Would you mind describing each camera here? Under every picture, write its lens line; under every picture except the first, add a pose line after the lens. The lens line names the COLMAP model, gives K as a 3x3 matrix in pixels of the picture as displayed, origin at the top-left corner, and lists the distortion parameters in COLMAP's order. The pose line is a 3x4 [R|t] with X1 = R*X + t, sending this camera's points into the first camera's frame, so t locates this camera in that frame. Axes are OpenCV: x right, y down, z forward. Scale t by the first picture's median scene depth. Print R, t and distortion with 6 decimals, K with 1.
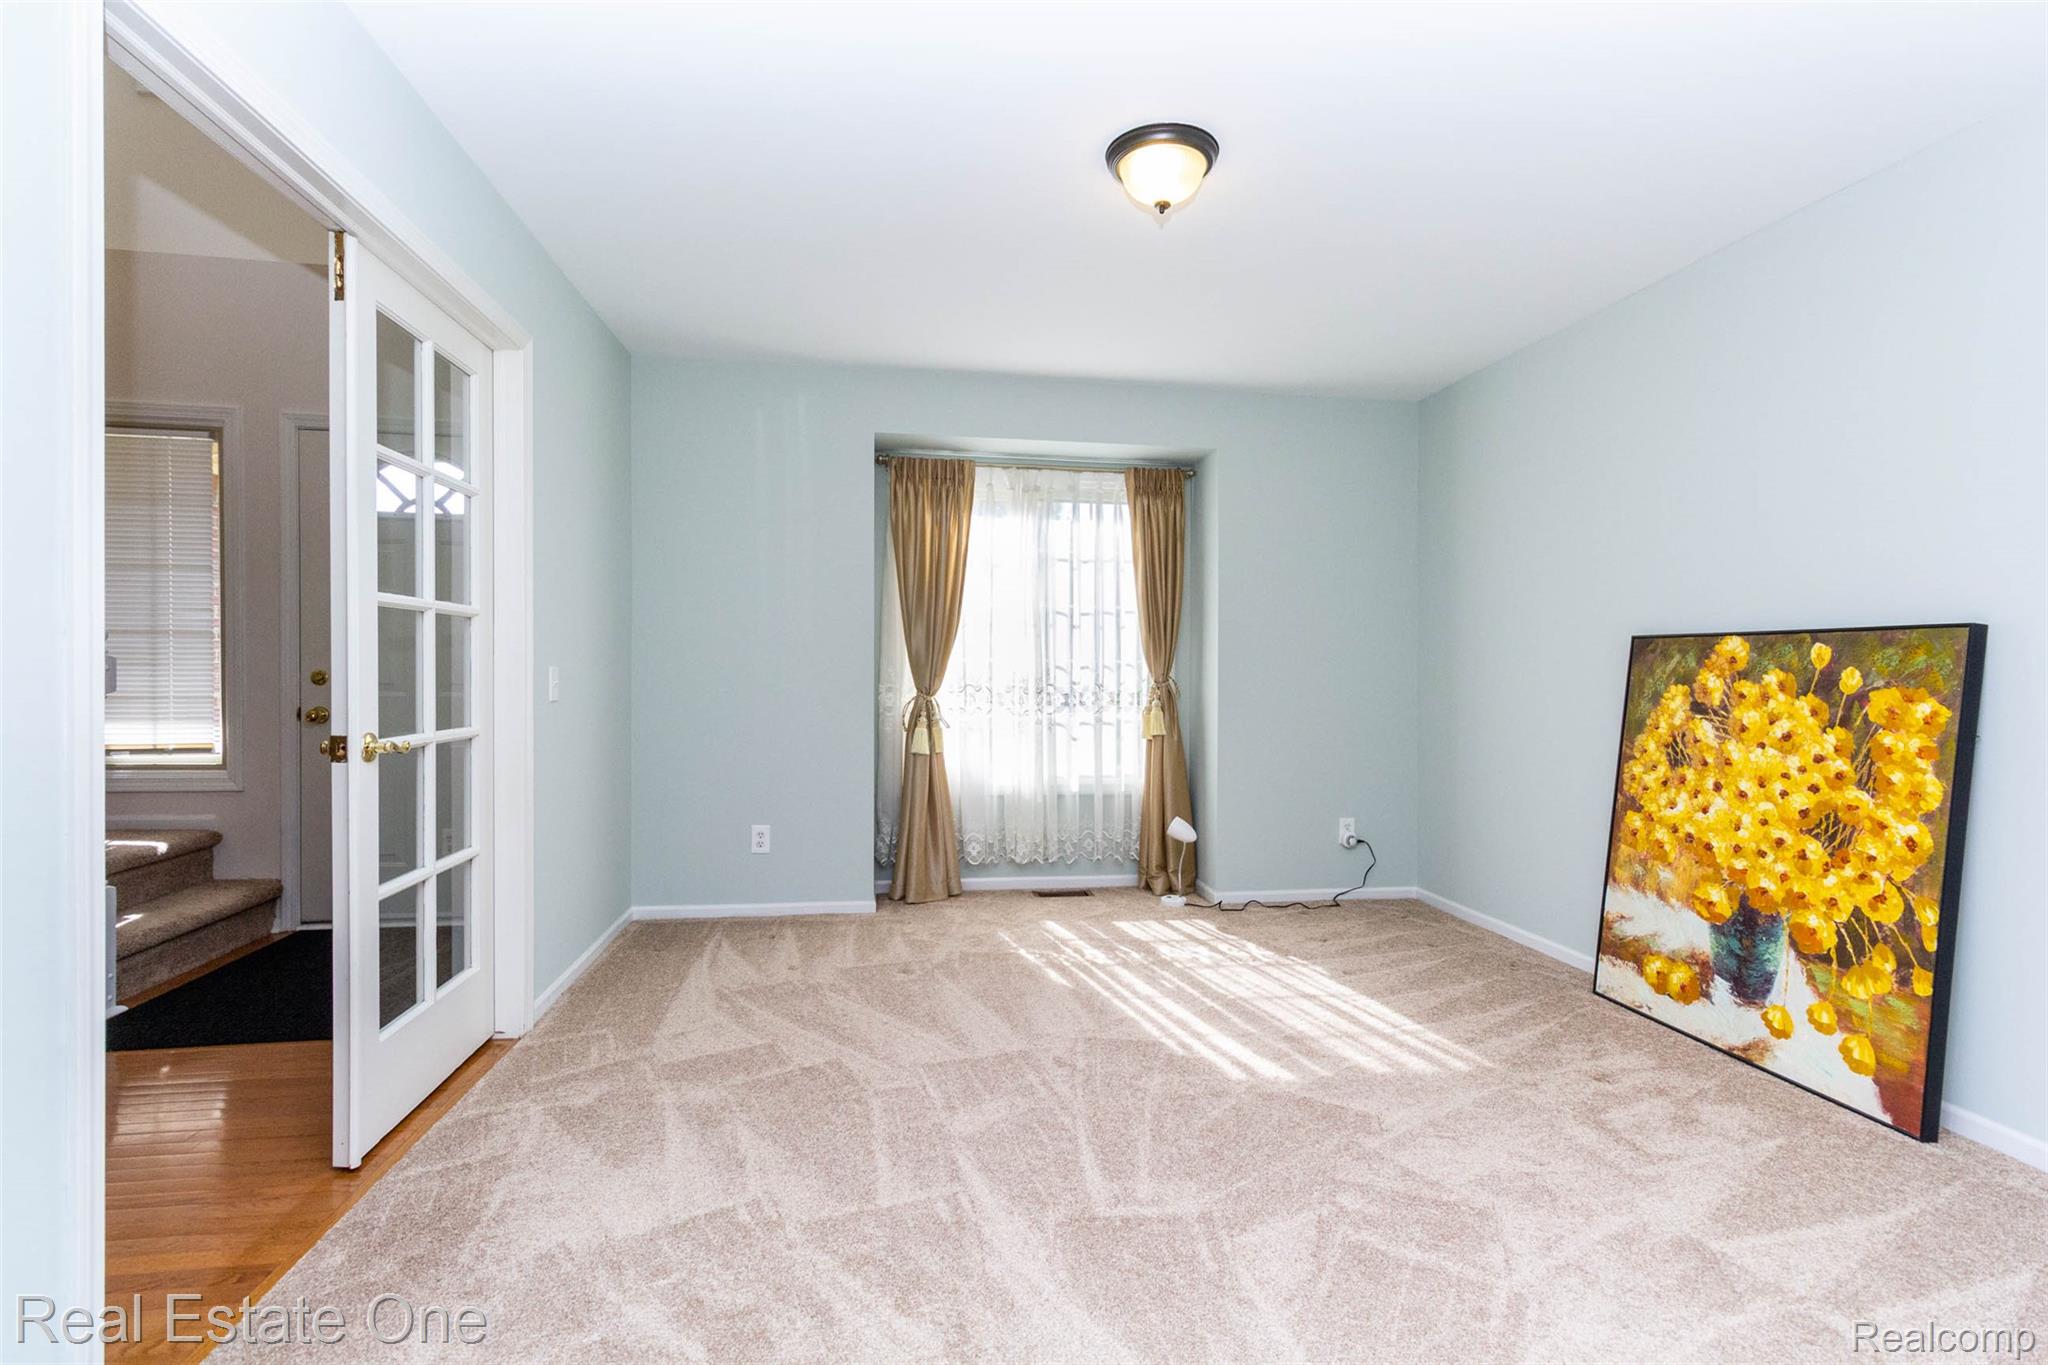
lens RADIAL K [[958.7, 0, 1021.4], [0, 958.7, 686.7], [0, 0, 1]] dist [-0.000525, -0.000102]
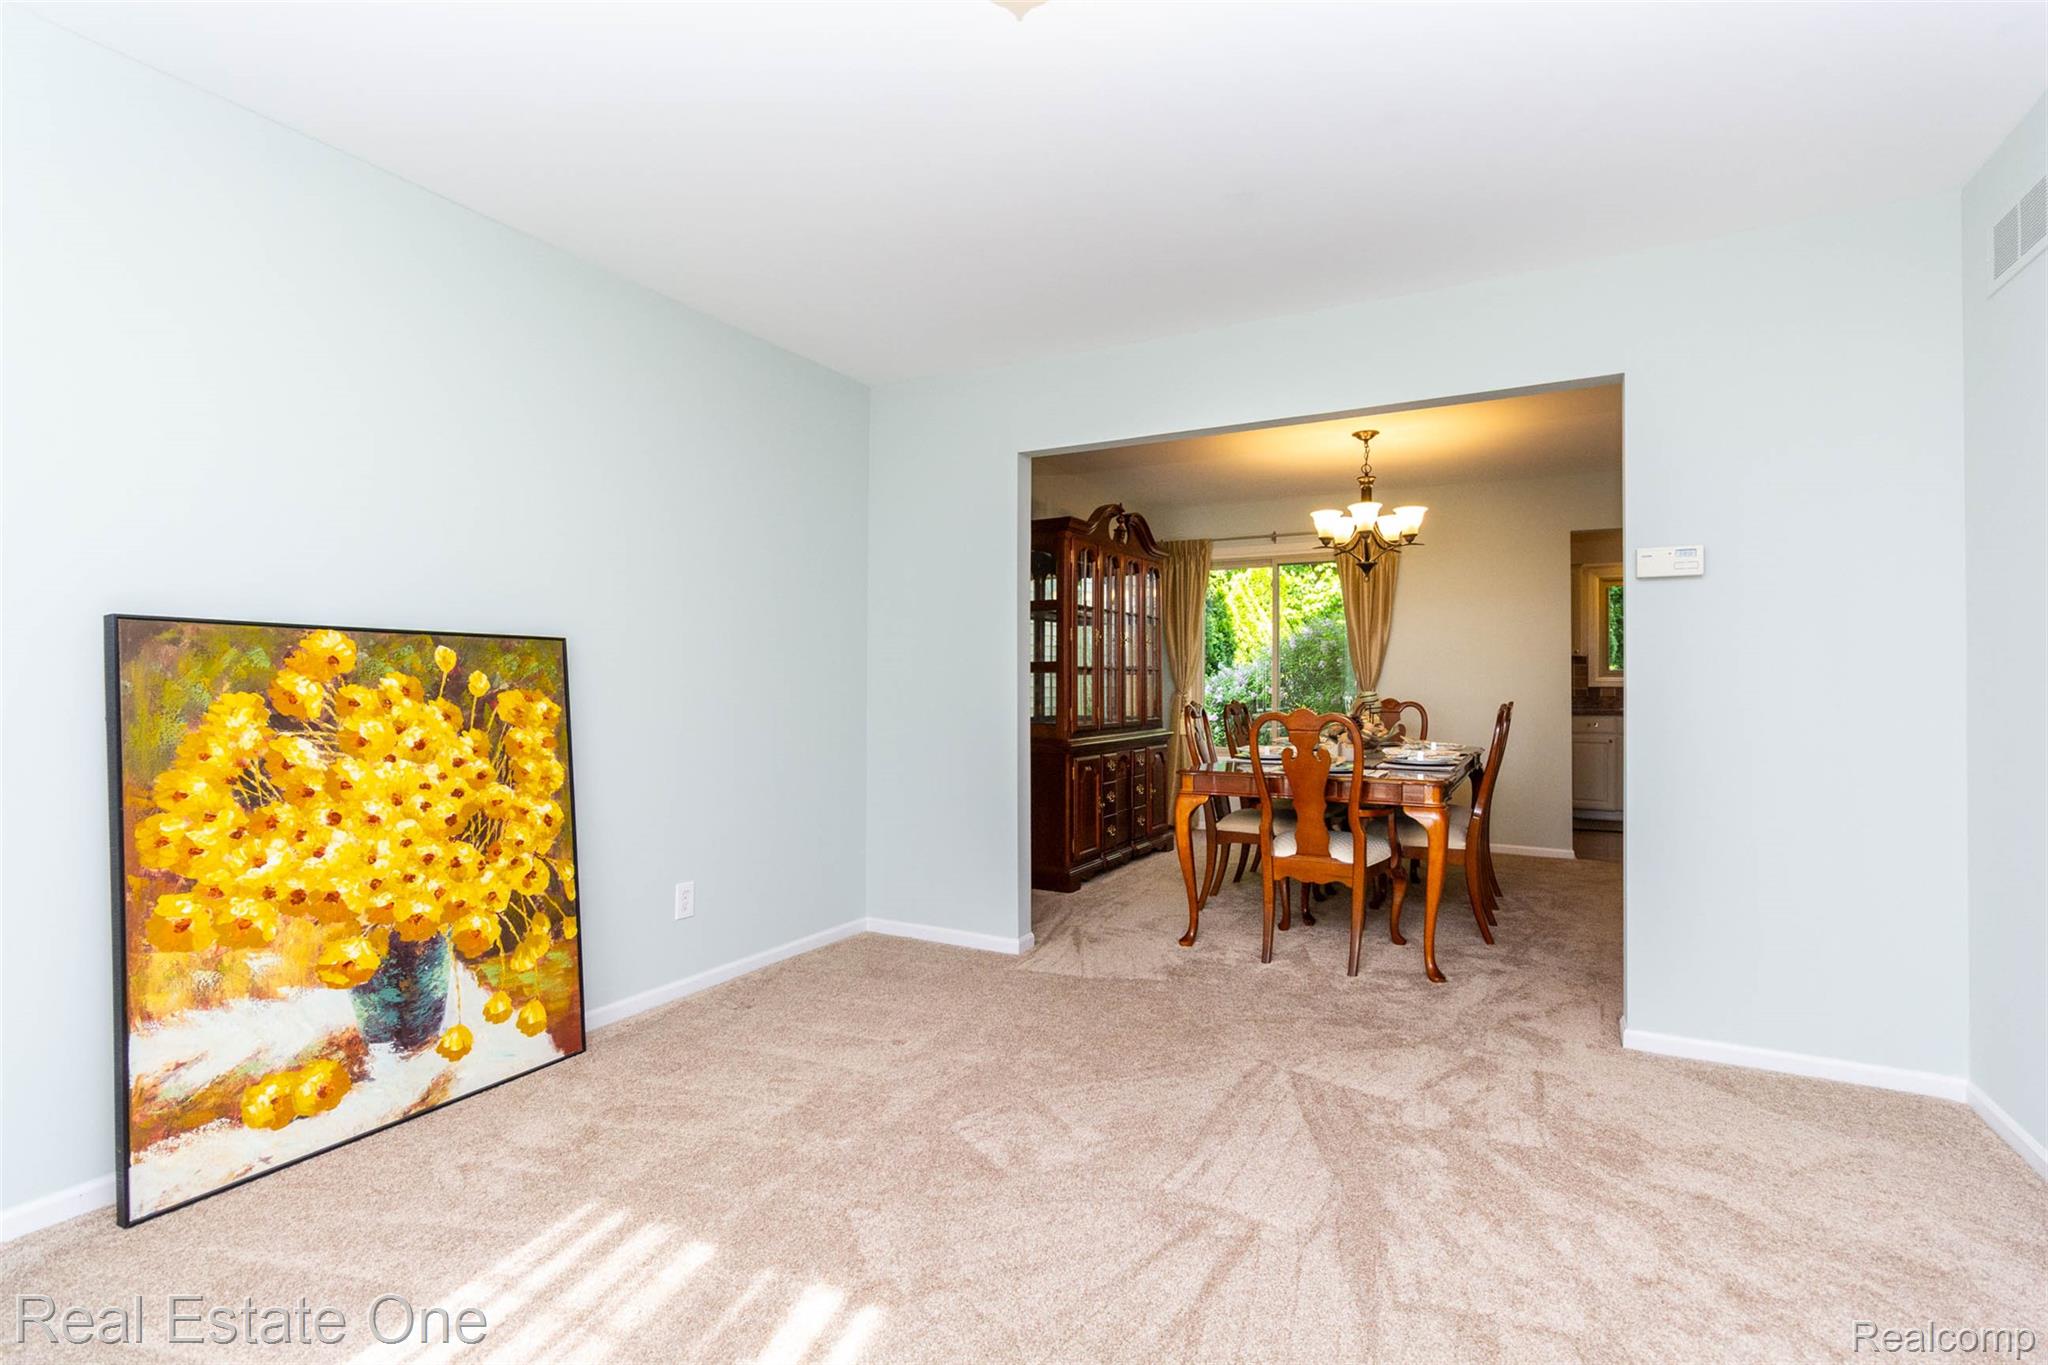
lens RADIAL K [[958.7, 0, 1007.6], [0, 958.7, 666.7], [0, 0, 1]] dist [-0.000525, -0.000102]
pose [[-0.796795, 0.005327, 0.604226, -0.219039], [0.005650, 0.999983, -0.001366, -0.019243], [-0.604223, 0.002326, -0.796812, 1.400829]]
